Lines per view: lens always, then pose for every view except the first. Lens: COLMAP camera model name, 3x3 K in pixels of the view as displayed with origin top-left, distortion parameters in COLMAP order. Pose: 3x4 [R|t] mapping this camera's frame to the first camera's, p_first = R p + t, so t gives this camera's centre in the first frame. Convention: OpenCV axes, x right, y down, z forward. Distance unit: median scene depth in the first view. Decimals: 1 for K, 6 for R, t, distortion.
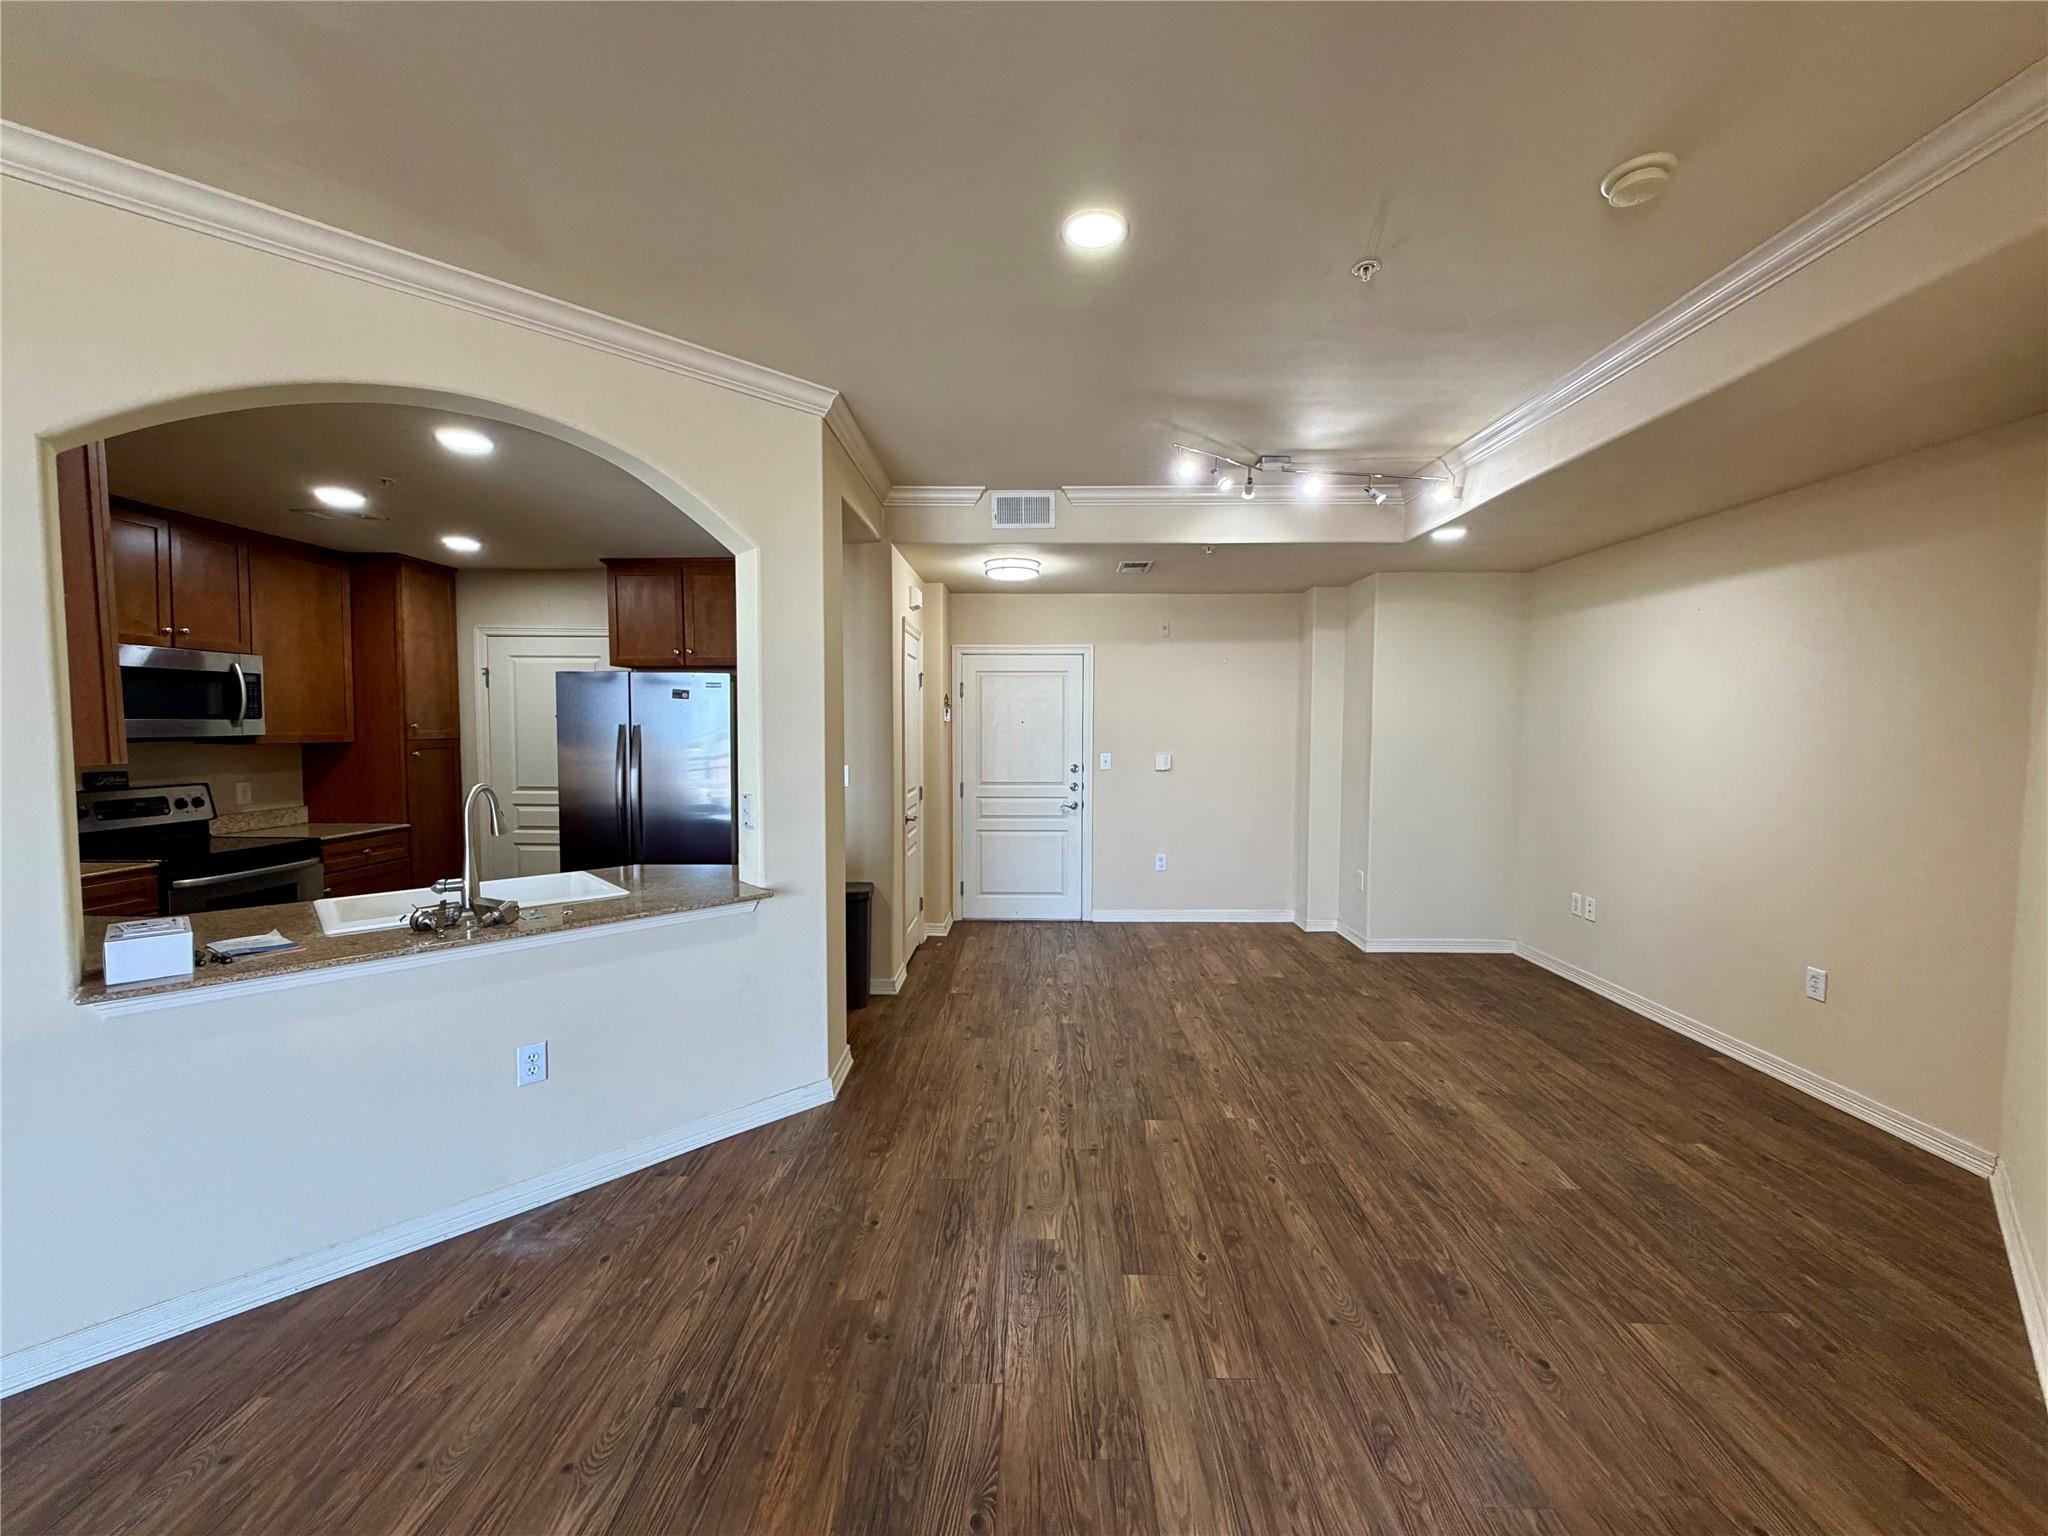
lens RADIAL K [[812.5, 0, 1015.1], [0, 812.5, 774.6], [0, 0, 1]] dist [-0.004708, 0.000366]
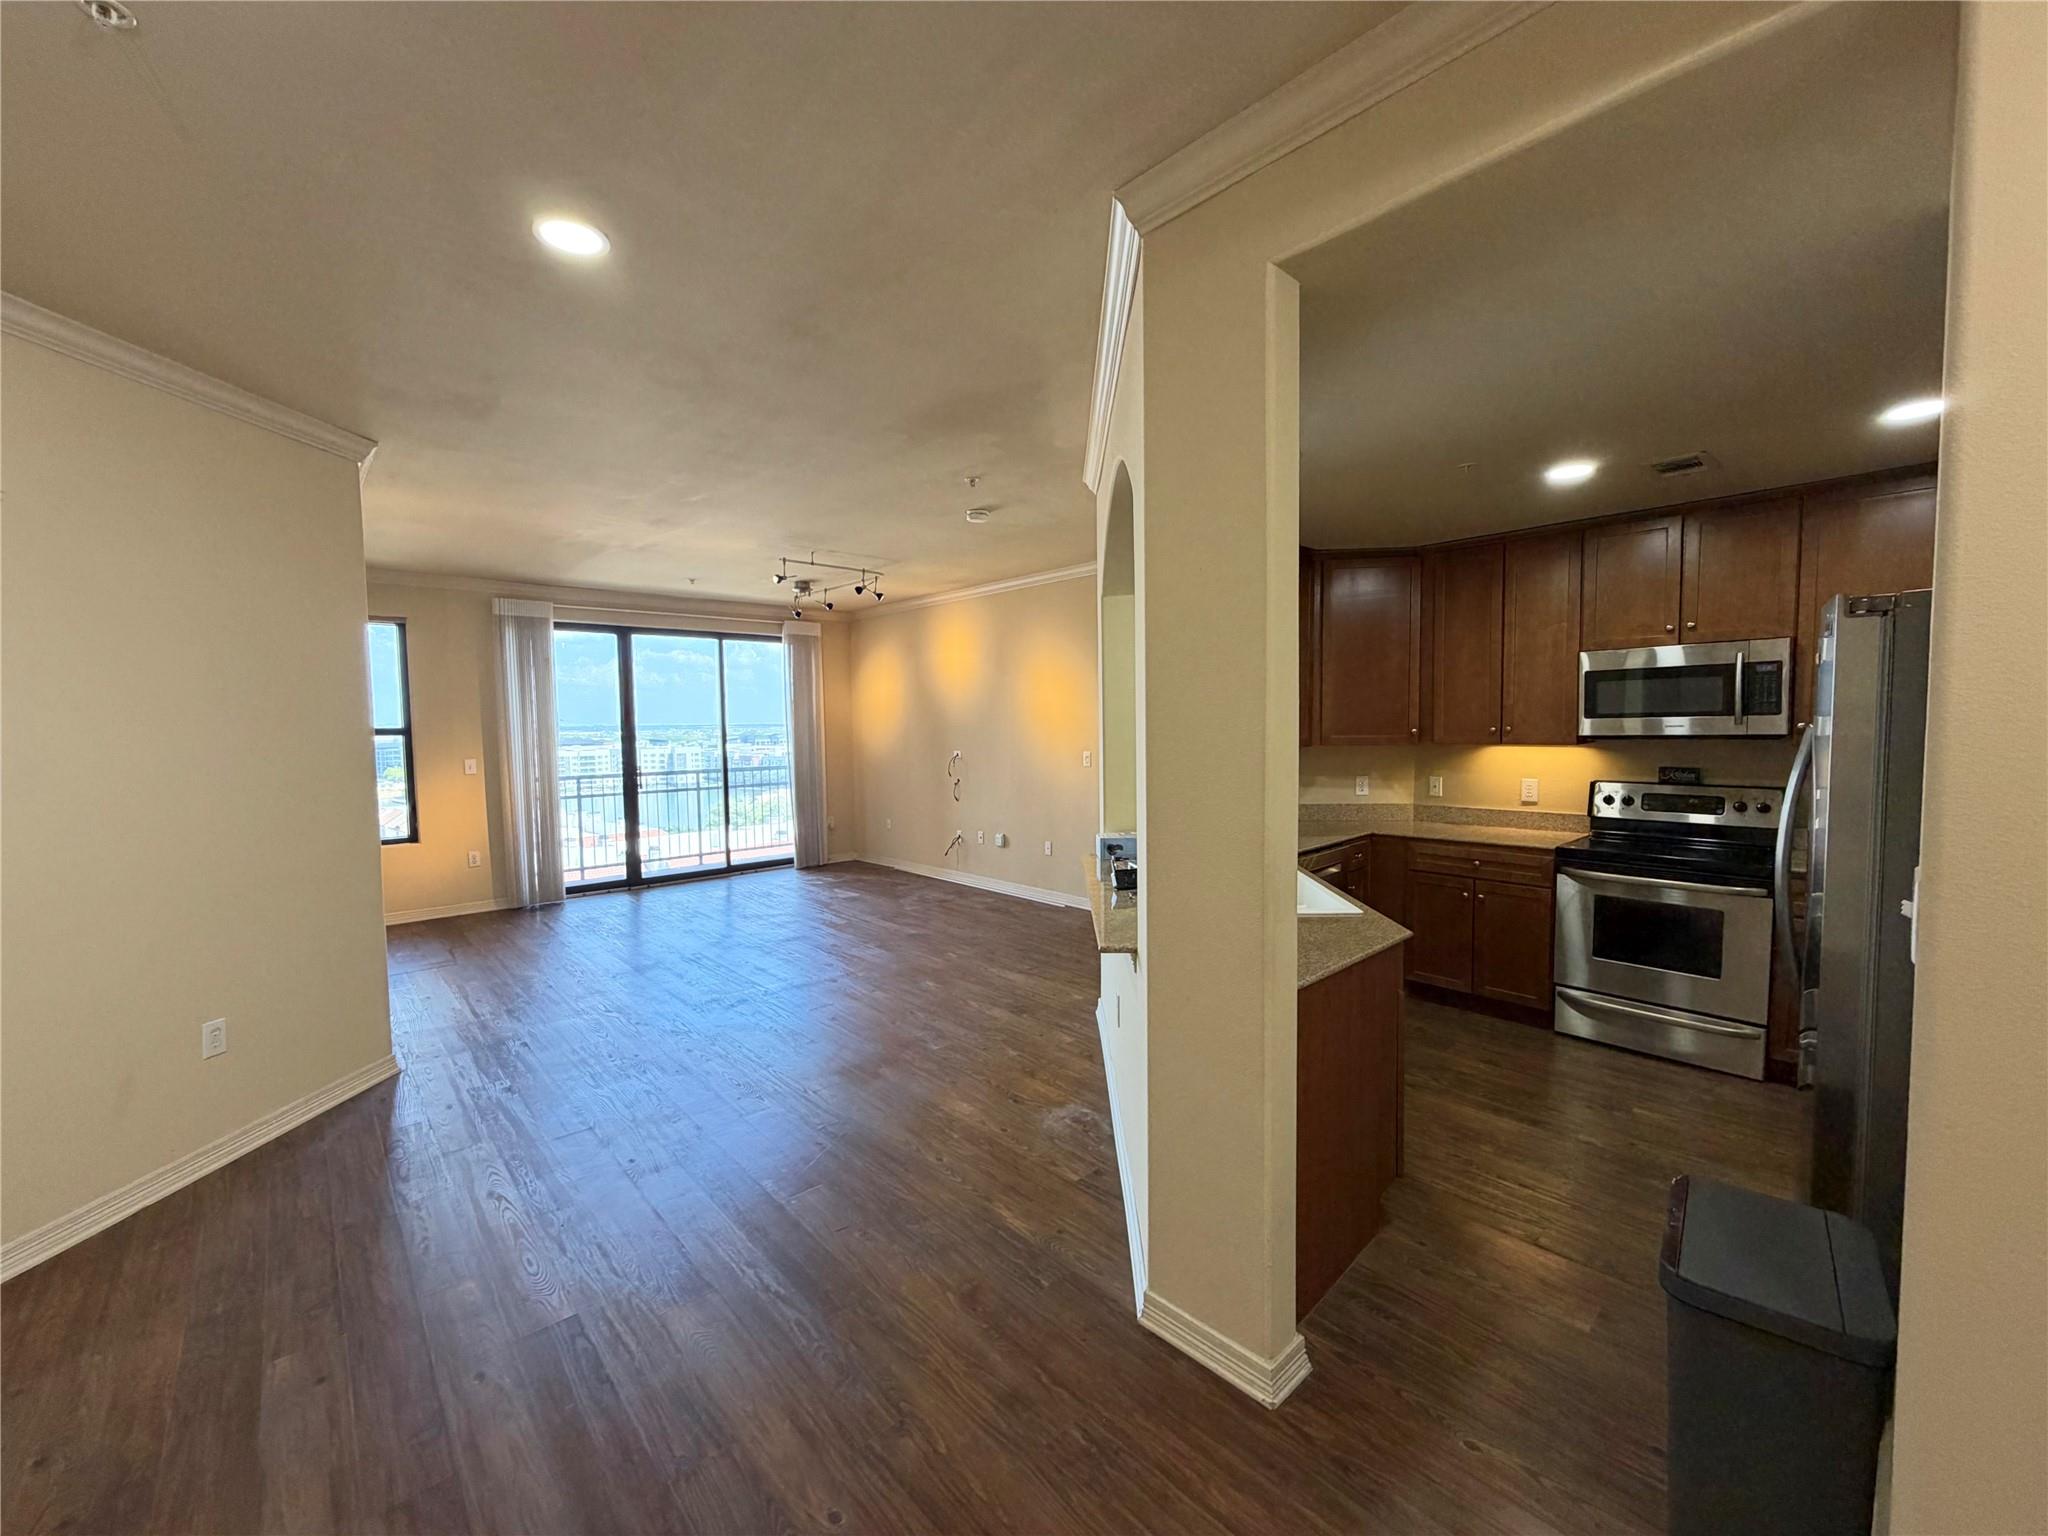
lens RADIAL K [[812.5, 0, 1018.6], [0, 812.5, 769.2], [0, 0, 1]] dist [-0.004708, 0.000366]
pose [[-0.720549, 0.044732, -0.691959, 0.223451], [-0.032583, 0.994630, 0.098228, -0.074851], [0.692638, 0.093325, -0.715223, 1.135296]]
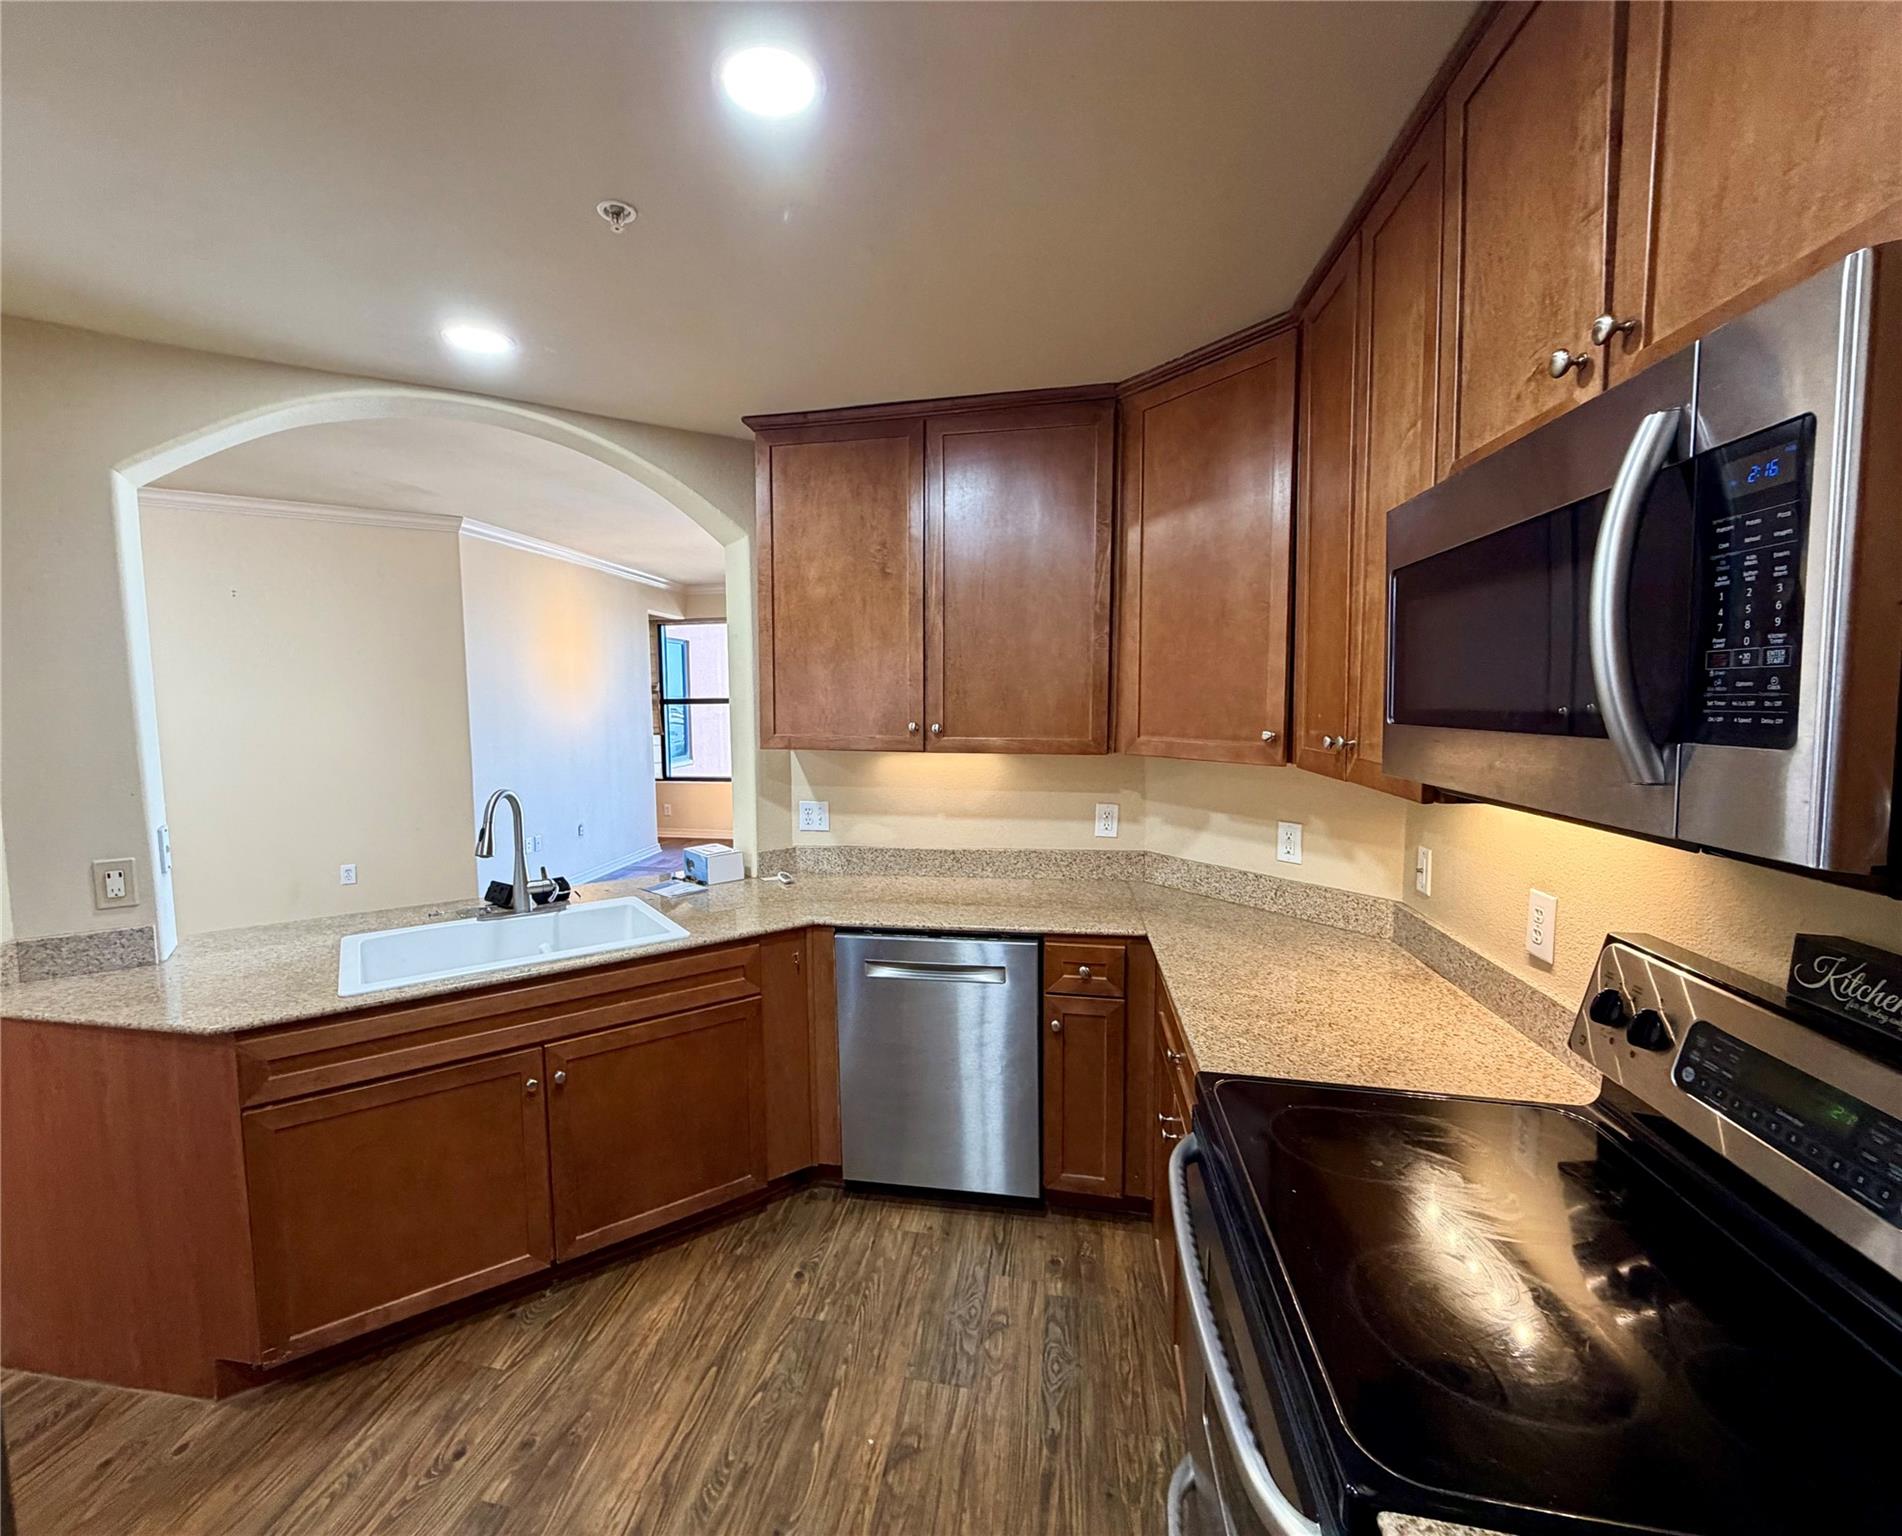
lens RADIAL K [[812.0, 0, 878.0], [0, 812.0, 767.7], [0, 0, 1]] dist [-0.002499, -0.000146]
pose [[-0.982580, -0.009262, 0.185607, -0.860521], [0.018716, 0.988747, 0.148419, -0.095164], [-0.184893, 0.149308, -0.971350, 1.246445]]
